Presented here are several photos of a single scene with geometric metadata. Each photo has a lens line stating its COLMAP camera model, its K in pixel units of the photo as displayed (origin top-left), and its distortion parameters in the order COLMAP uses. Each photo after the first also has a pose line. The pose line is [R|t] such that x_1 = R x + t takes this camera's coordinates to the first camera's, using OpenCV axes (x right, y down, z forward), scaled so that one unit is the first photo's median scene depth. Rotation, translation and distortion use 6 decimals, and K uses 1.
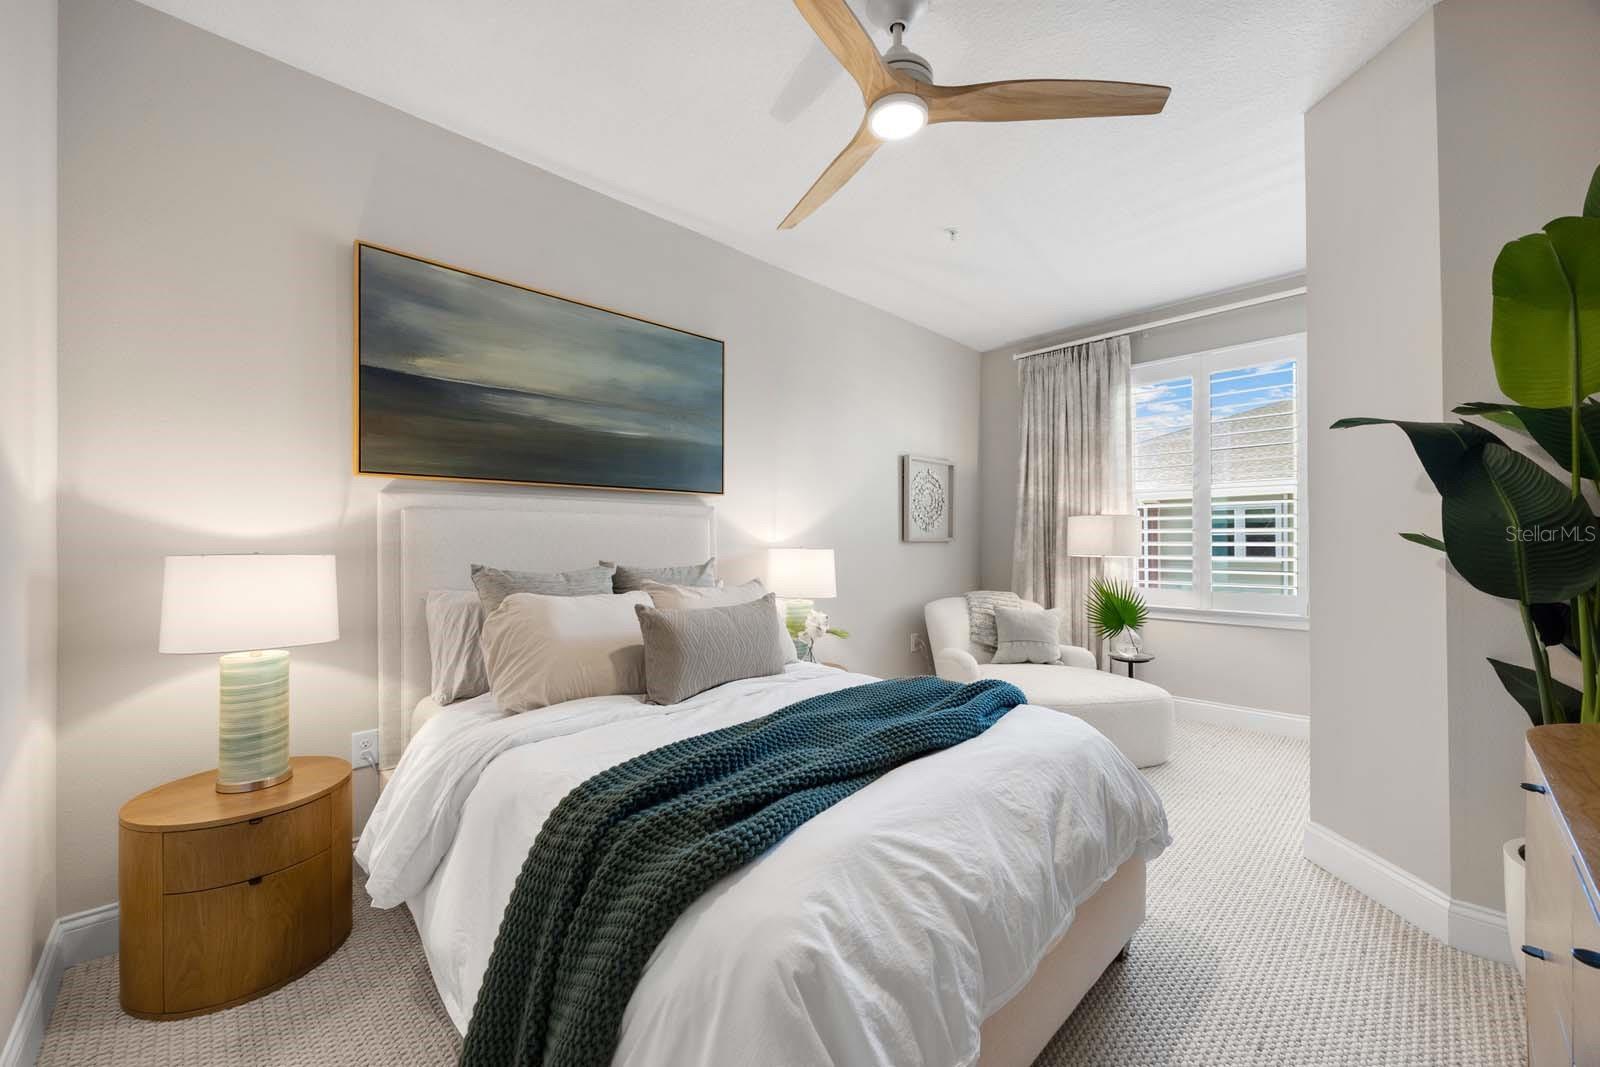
lens RADIAL K [[615.3, 0, 802.4], [0, 615.3, 541.6], [0, 0, 1]] dist [-0.002174, -0.000261]
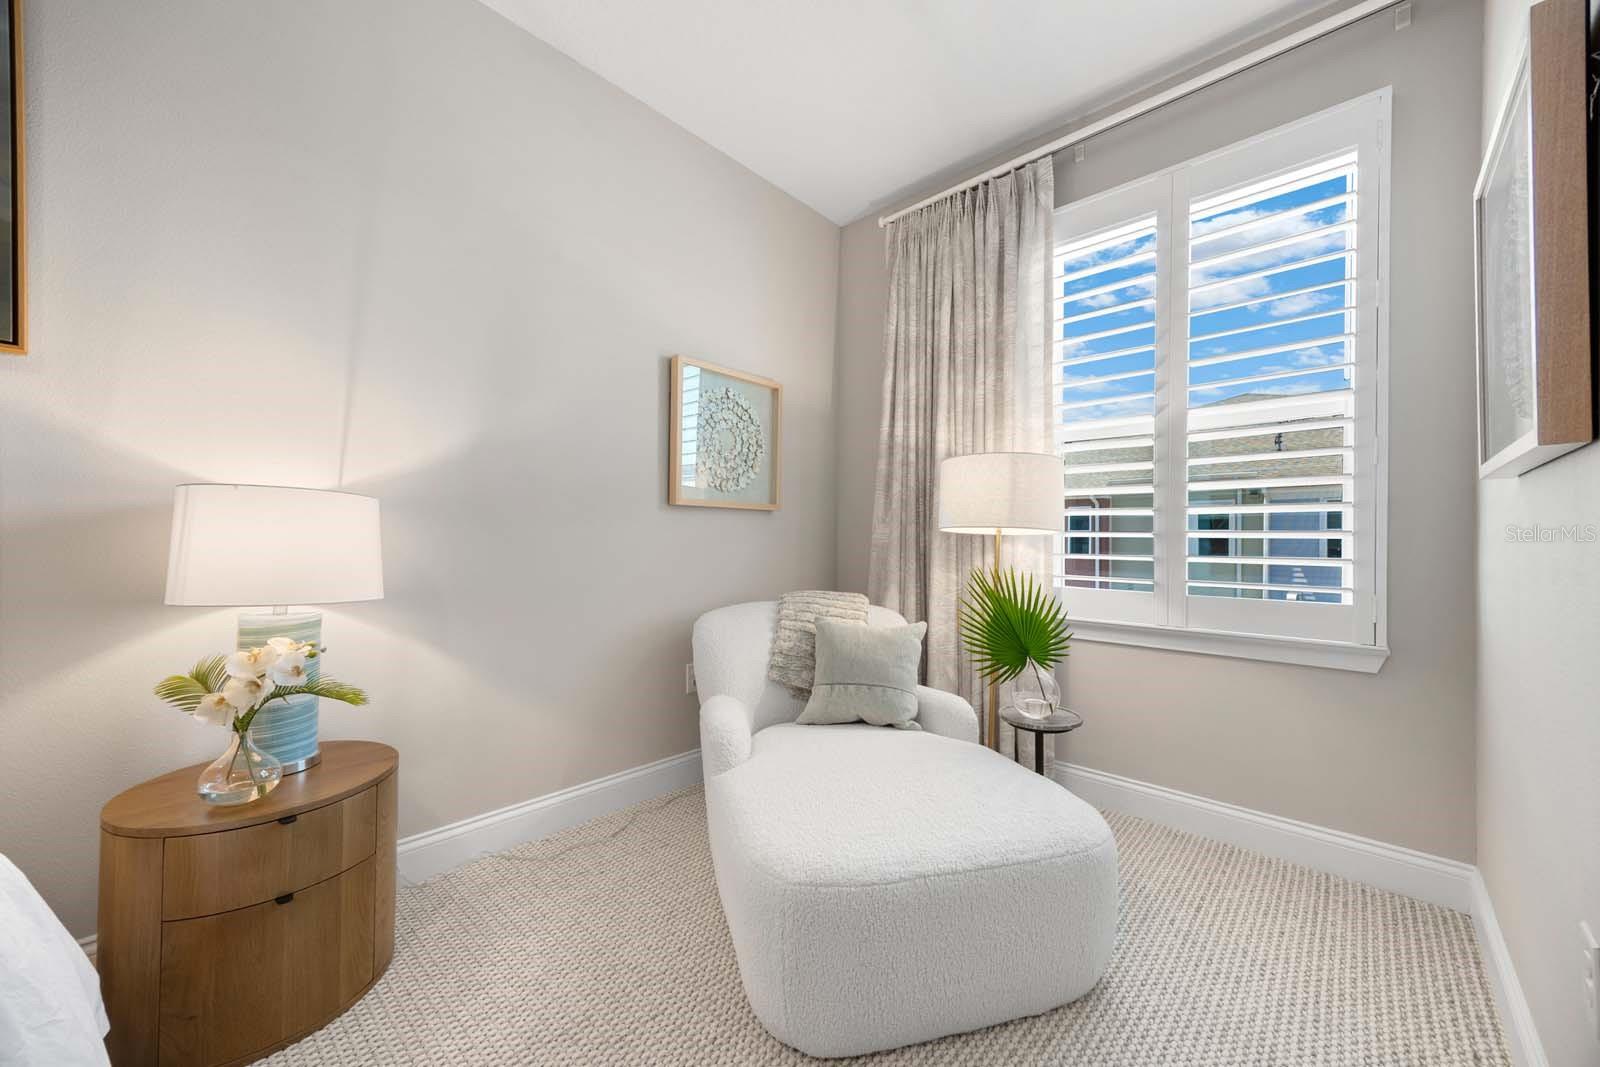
lens RADIAL K [[593.3, 0, 805.3], [0, 593.3, 538.6], [0, 0, 1]] dist [0.001651, 0.000013]
pose [[0.998893, 0.012076, 0.045460, 0.265584], [-0.011829, 0.999914, -0.005700, 0.032900], [-0.045525, 0.005156, 0.998950, 0.430561]]
